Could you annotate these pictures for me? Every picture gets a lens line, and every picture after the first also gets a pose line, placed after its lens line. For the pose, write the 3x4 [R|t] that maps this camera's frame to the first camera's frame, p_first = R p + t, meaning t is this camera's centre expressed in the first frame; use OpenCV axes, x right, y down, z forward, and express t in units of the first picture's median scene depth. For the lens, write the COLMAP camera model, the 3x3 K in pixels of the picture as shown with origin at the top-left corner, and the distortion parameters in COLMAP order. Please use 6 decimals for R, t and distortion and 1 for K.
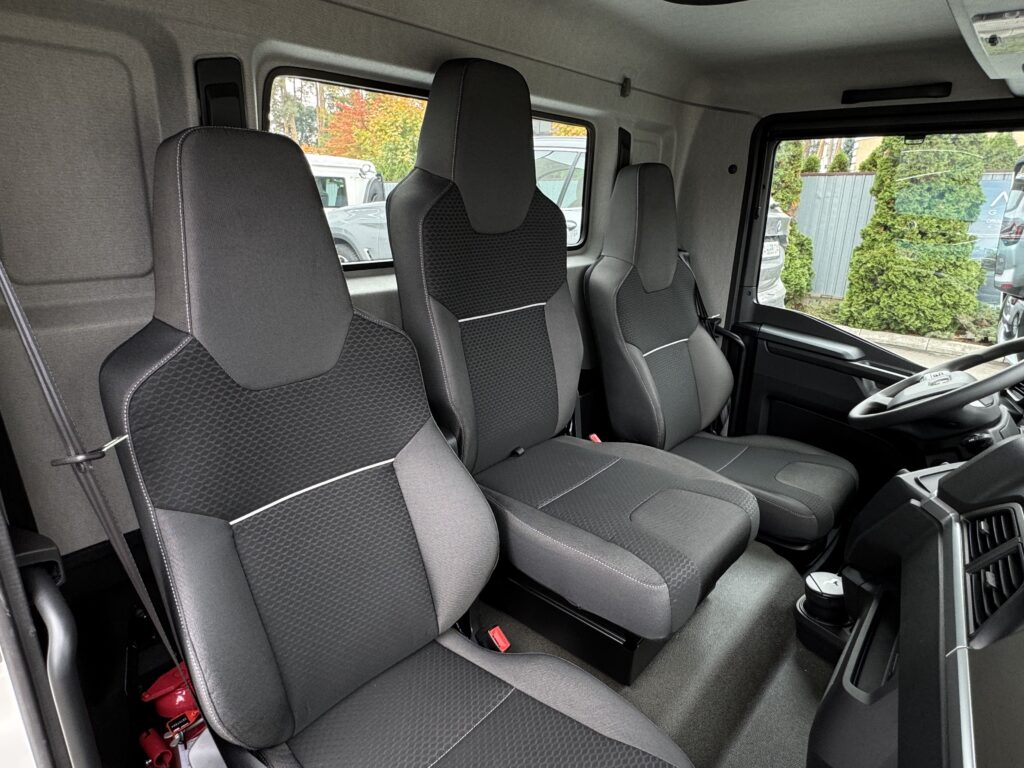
lens RADIAL K [[588.8, 0, 512.0], [0, 588.8, 384.0], [0, 0, 1]] dist [0.000237, -0.000142]
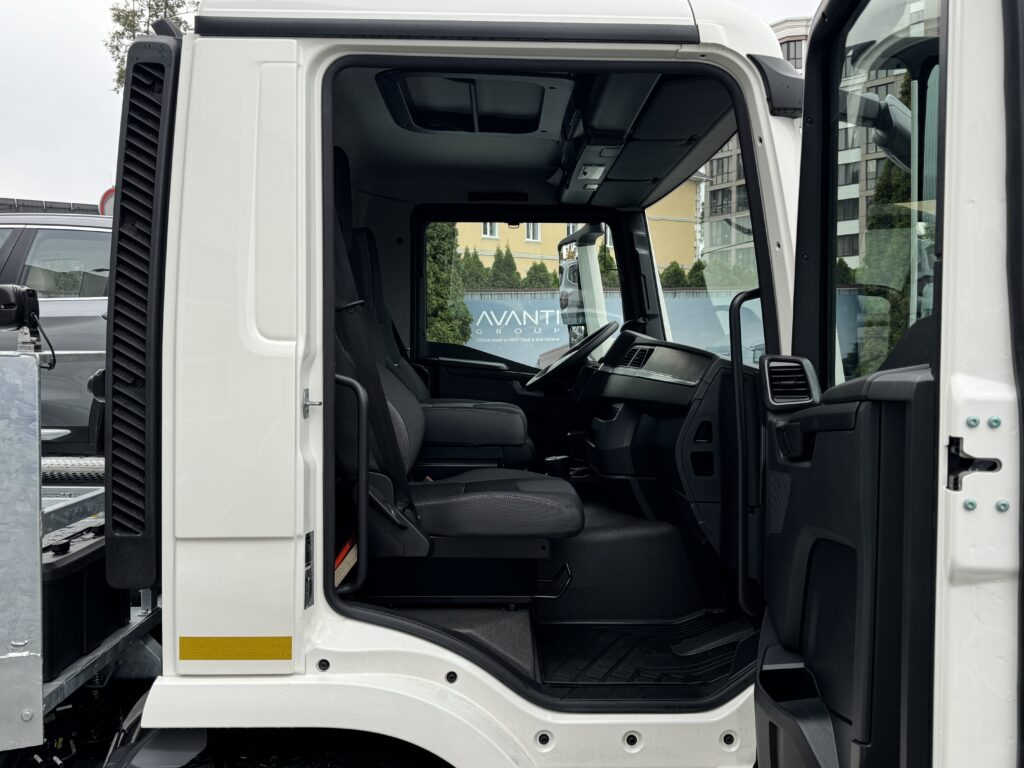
lens RADIAL K [[964.7, 0, 512.0], [0, 964.7, 384.0], [0, 0, 1]] dist [0.008865, -0.005104]
pose [[0.741193, -0.039852, 0.670108, -0.876261], [0.214992, 0.959749, -0.180720, 0.374691], [-0.635934, 0.278016, 0.719927, -0.600012]]
